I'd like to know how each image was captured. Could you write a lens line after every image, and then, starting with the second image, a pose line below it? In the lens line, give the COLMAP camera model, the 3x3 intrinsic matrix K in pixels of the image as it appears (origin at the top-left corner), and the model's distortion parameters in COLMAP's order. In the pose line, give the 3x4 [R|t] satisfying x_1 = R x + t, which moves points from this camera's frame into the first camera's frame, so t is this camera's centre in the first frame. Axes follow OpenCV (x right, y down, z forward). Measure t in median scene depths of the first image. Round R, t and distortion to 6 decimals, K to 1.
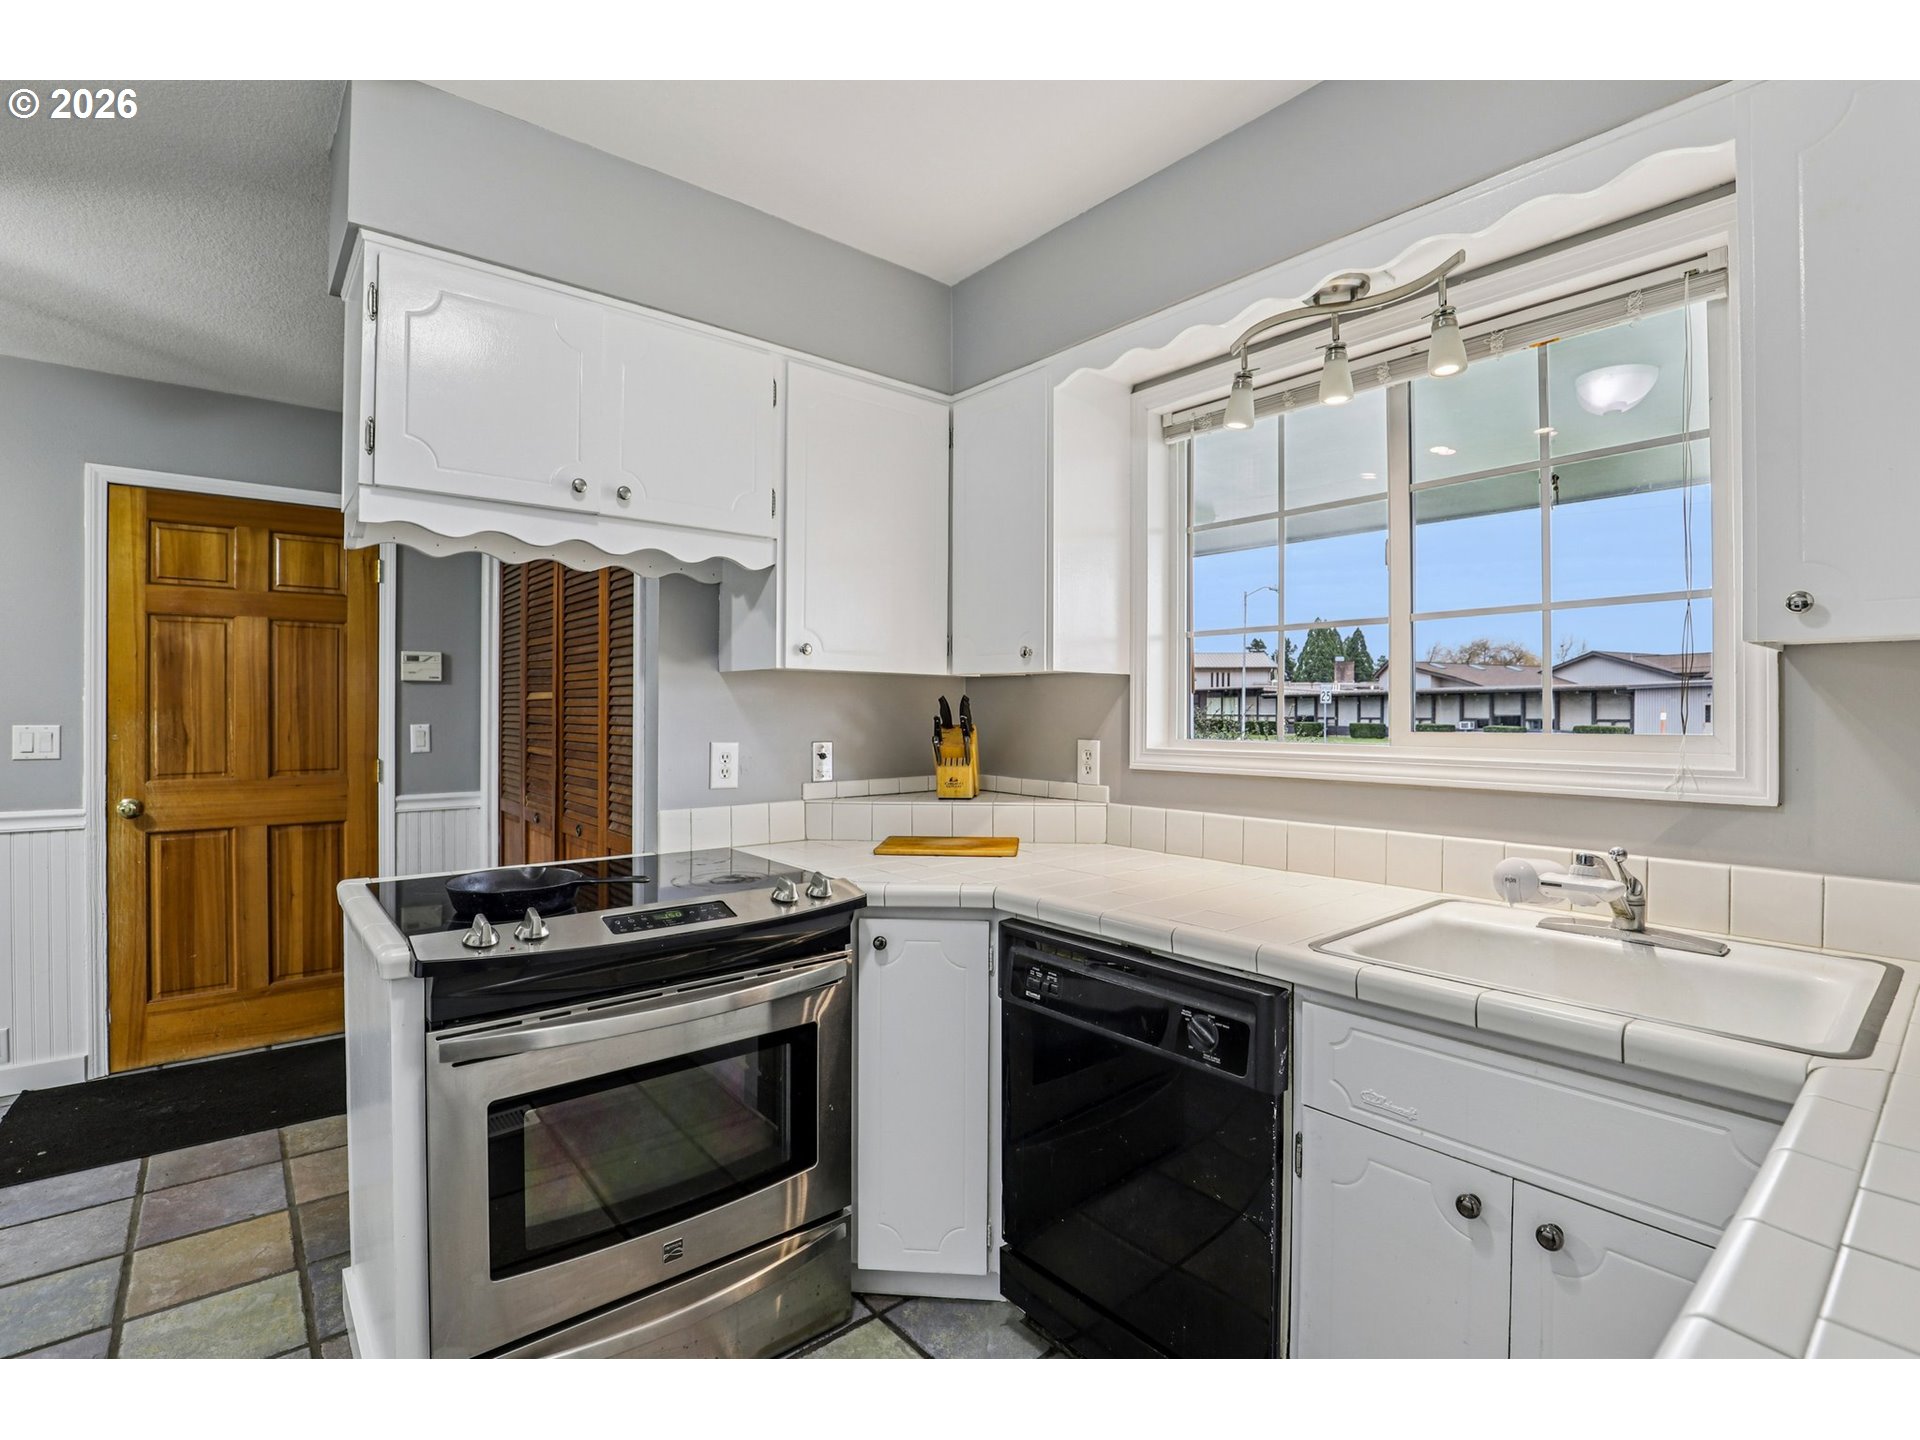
lens RADIAL K [[898.1, 0, 951.4], [0, 898.1, 712.0], [0, 0, 1]] dist [-0.030846, 0.002648]
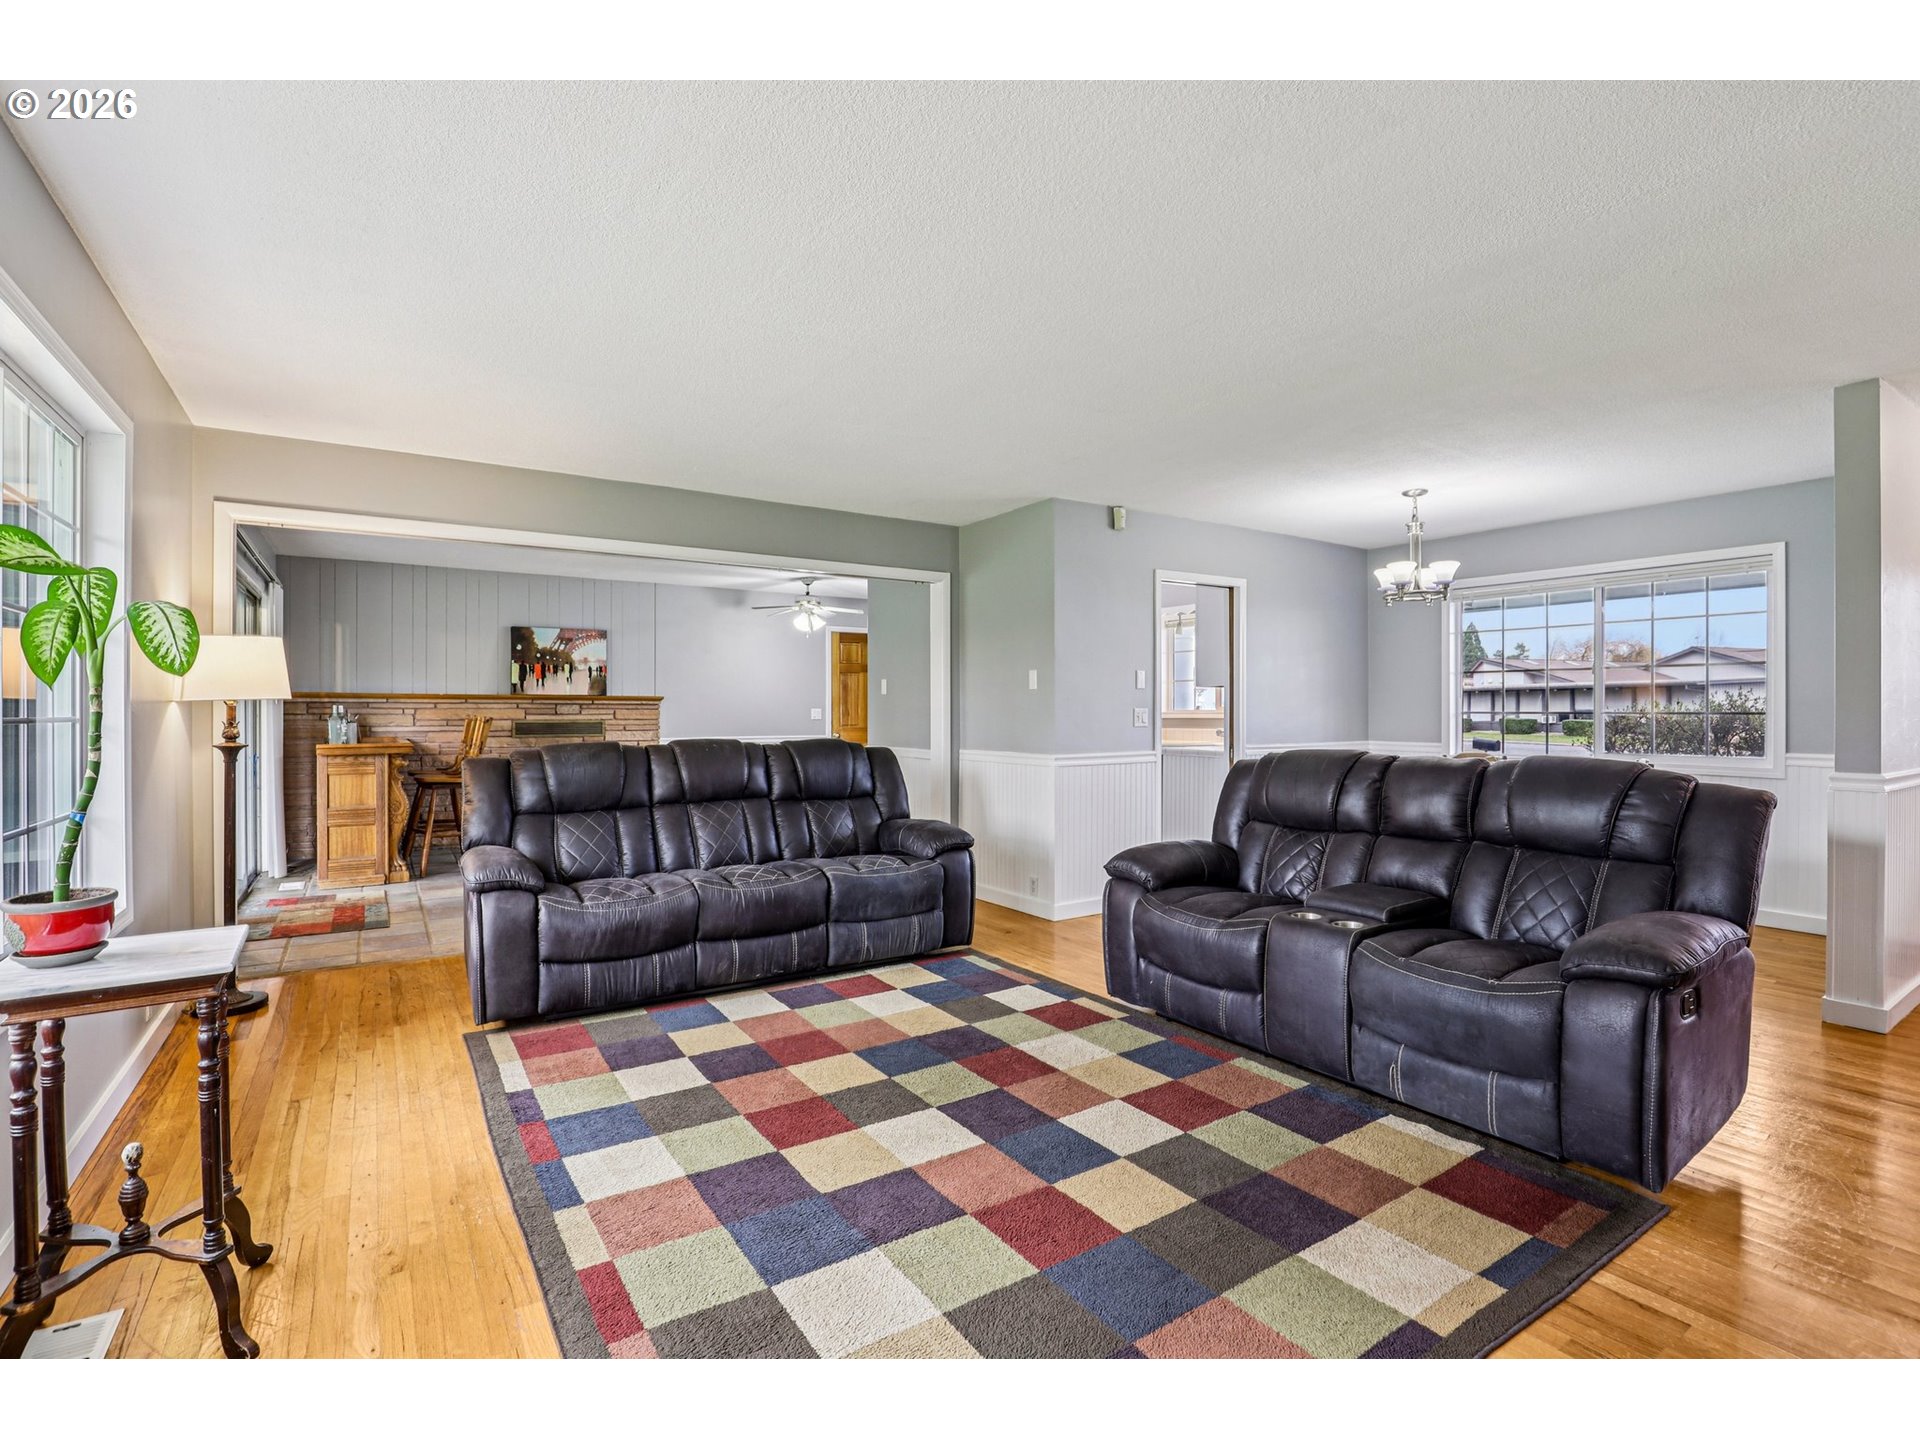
lens RADIAL K [[908.5, 0, 960.2], [0, 908.5, 718.1], [0, 0, 1]] dist [-0.022144, 0.000646]
pose [[0.995111, -0.001968, -0.098744, -0.222341], [0.002883, 0.999954, 0.009126, 0.024573], [0.098722, -0.009366, 0.995071, -2.632003]]
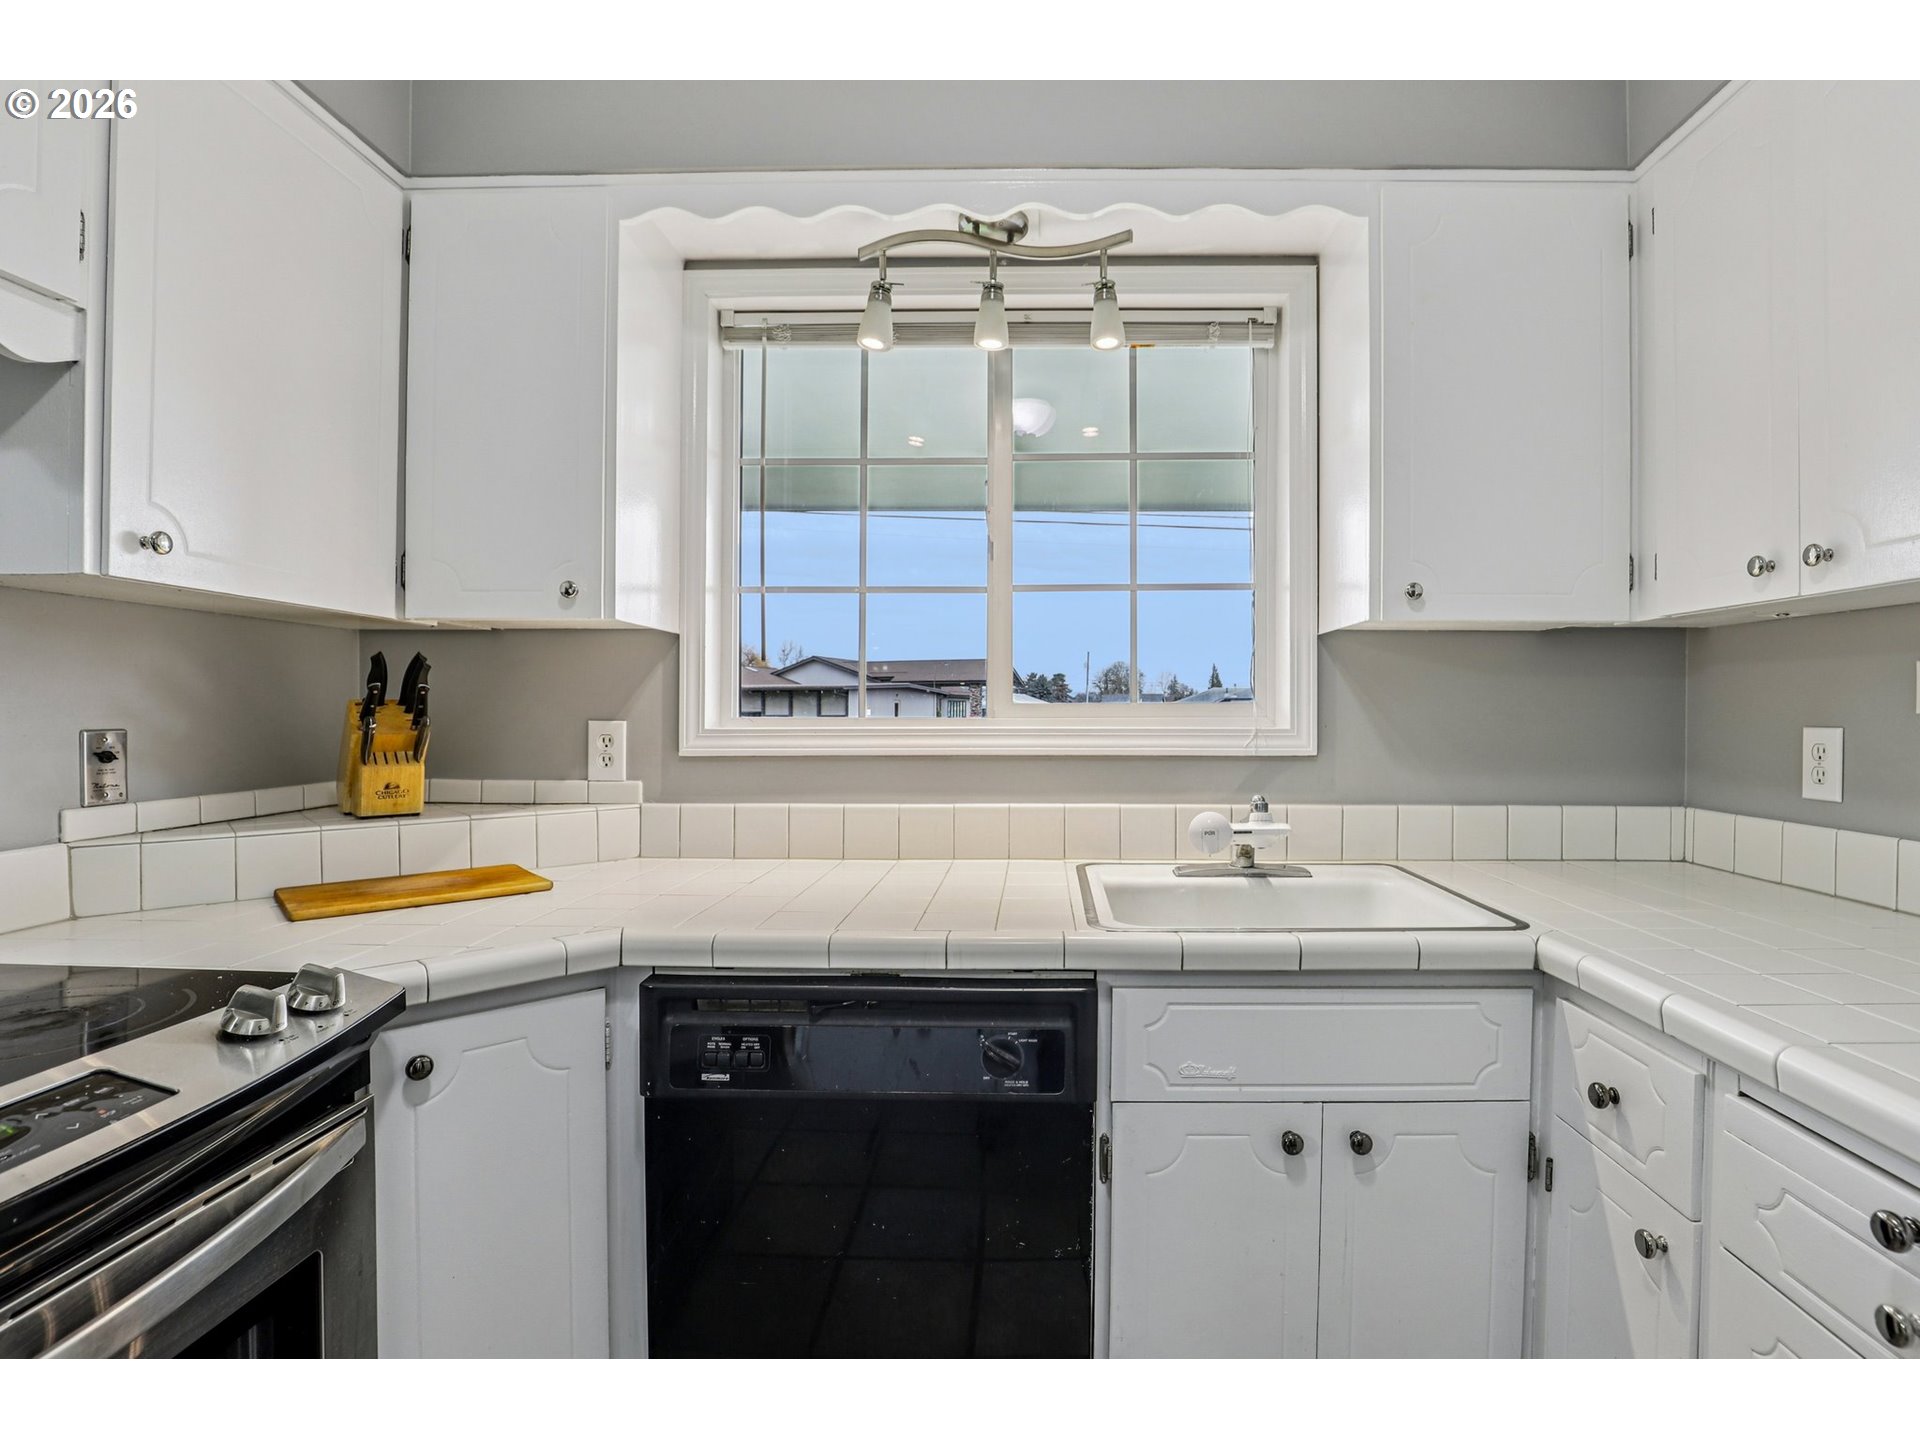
lens RADIAL K [[928.7, 0, 1028.6], [0, 928.7, 715.3], [0, 0, 1]] dist [-0.027130, 0.000597]
pose [[0.648011, -0.005198, 0.761613, -0.201304], [0.000861, 0.999981, 0.006092, 0.022265], [-0.761630, -0.003292, 0.648004, 0.244231]]
